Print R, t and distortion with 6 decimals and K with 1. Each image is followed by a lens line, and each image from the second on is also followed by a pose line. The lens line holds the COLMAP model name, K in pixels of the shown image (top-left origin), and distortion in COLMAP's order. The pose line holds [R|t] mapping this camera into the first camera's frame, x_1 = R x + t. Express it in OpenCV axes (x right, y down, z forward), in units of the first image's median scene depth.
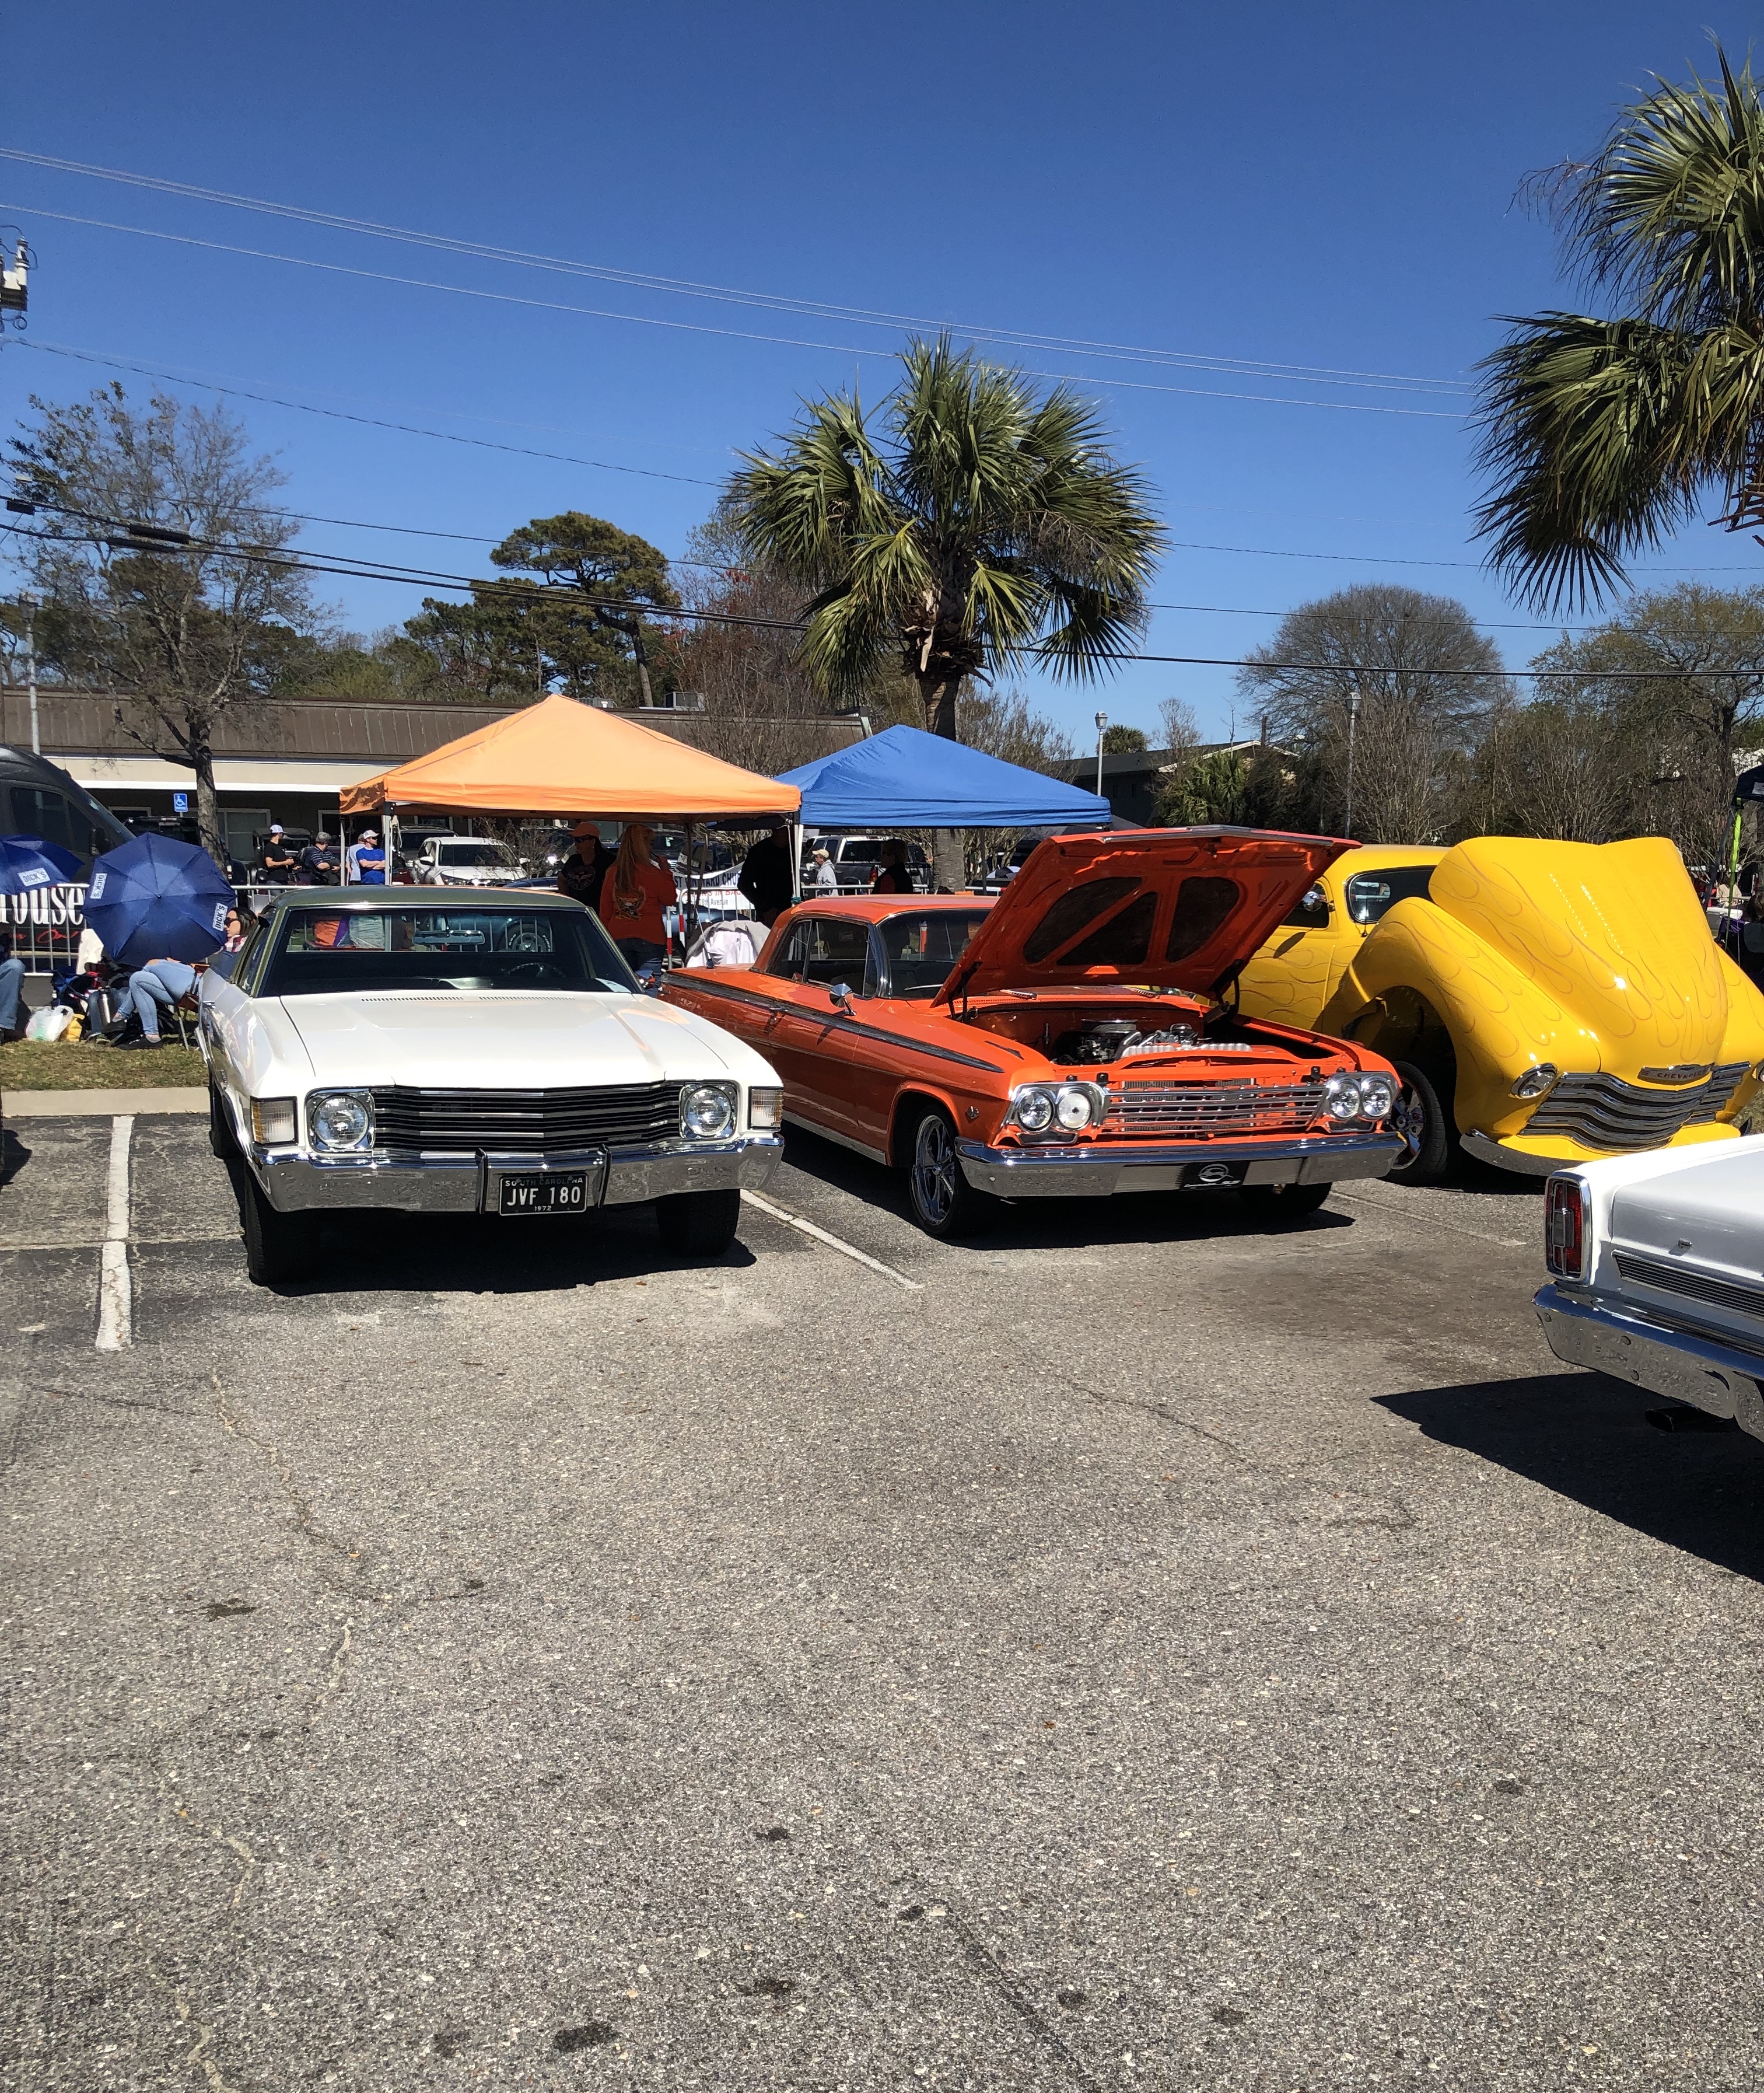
lens RADIAL K [[1826.3, 0, 882.0], [0, 1826.3, 1046.5], [0, 0, 1]] dist [-0.008425, -0.006769]
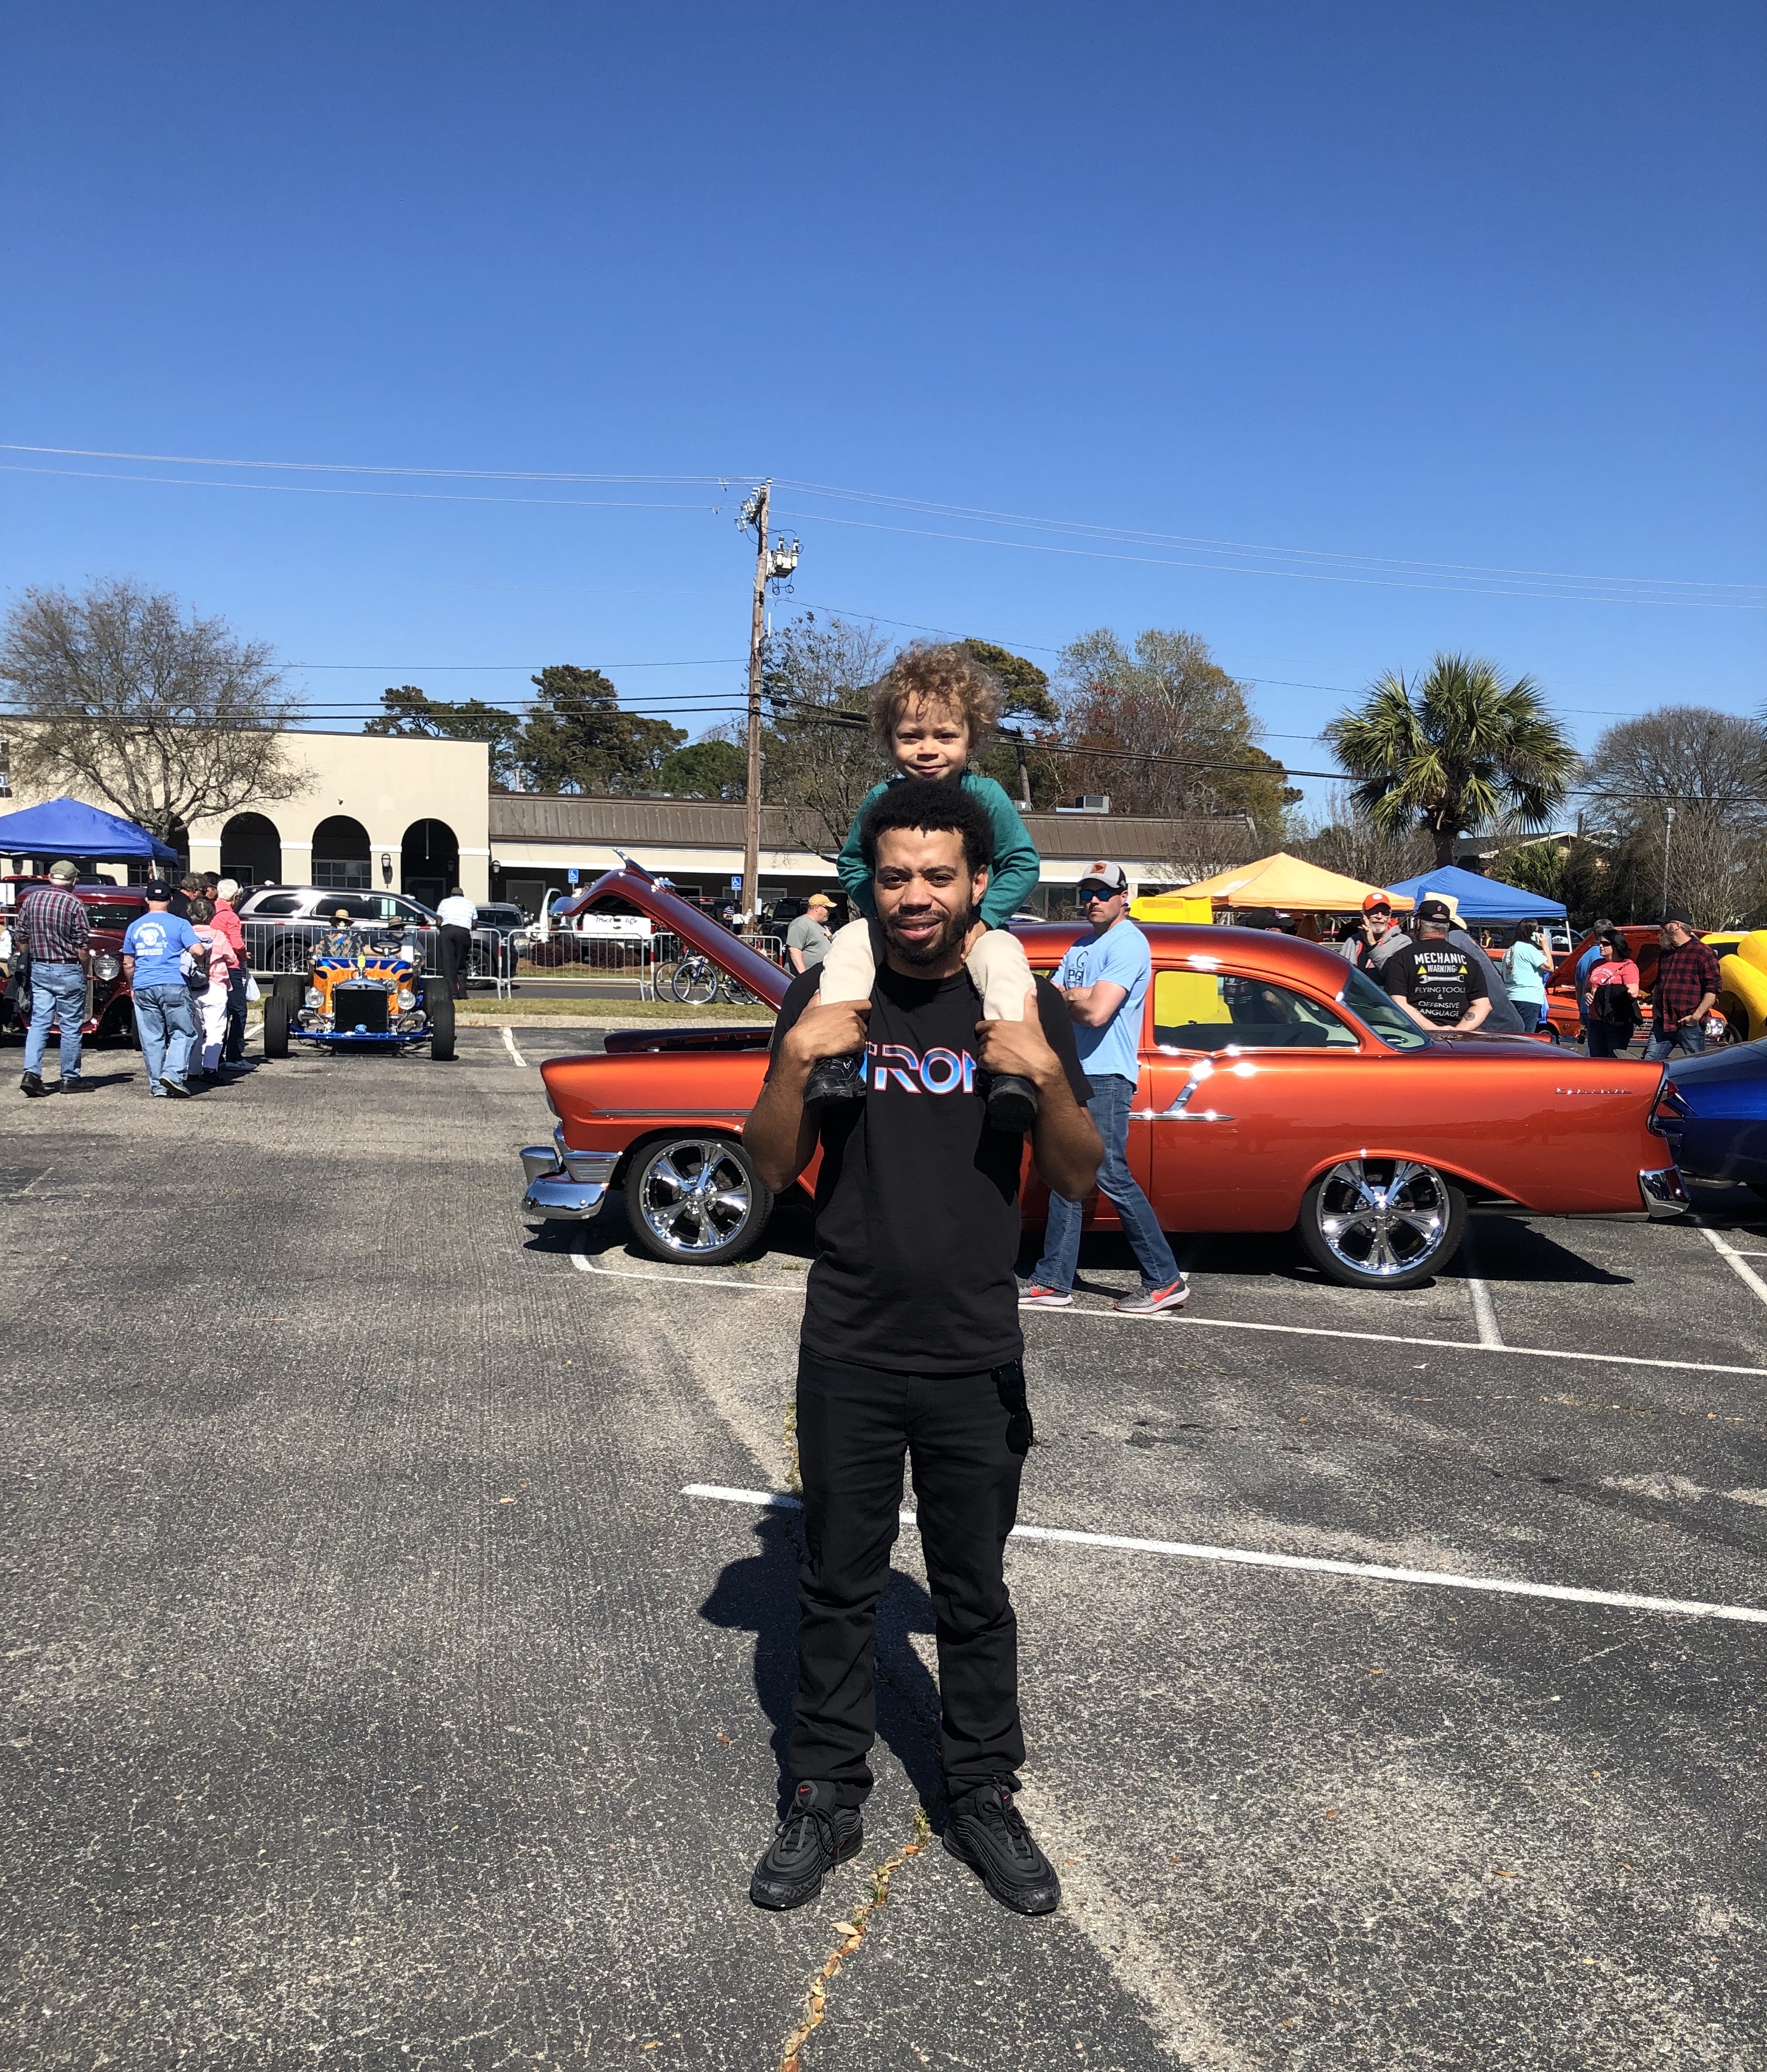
lens RADIAL K [[1763.3, 0, 883.5], [0, 1763.3, 1036.0], [0, 0, 1]] dist [0.008787, 0.006397]
pose [[0.988180, 0.019880, -0.152006, -0.071622], [-0.026037, 0.998915, -0.038620, 0.022681], [0.151073, 0.042122, 0.987625, -0.229938]]
